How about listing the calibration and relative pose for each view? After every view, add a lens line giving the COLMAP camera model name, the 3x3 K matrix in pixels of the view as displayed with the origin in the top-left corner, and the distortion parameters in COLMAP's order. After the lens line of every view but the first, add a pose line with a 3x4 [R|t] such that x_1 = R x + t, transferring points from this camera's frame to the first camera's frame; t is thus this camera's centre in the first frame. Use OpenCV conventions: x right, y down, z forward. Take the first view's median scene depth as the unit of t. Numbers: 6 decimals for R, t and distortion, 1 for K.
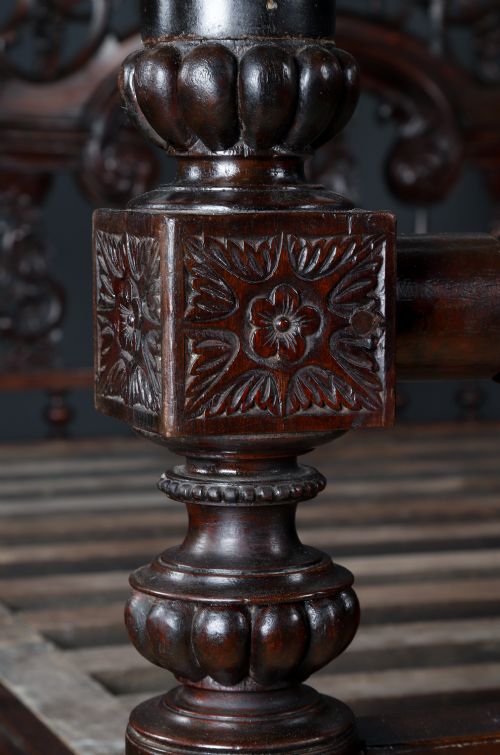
lens RADIAL K [[2173.5, 0, 249.0], [0, 2173.5, 376.7], [0, 0, 1]] dist [0.522032, 0.000000]
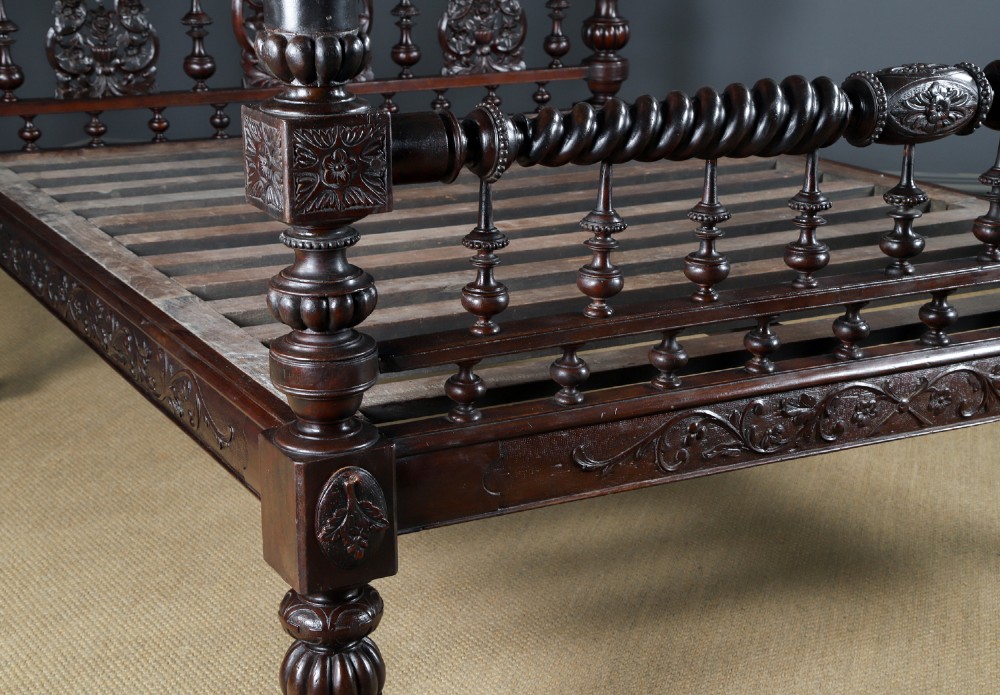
lens RADIAL K [[1741.4, 0, 479.8], [0, 1741.4, 370.5], [0, 0, 1]] dist [0.239226, 0.000000]
pose [[0.993045, -0.032217, 0.113239, -0.046751], [0.010290, 0.981900, 0.189122, -0.148232], [-0.117282, -0.186642, 0.975402, -0.717185]]
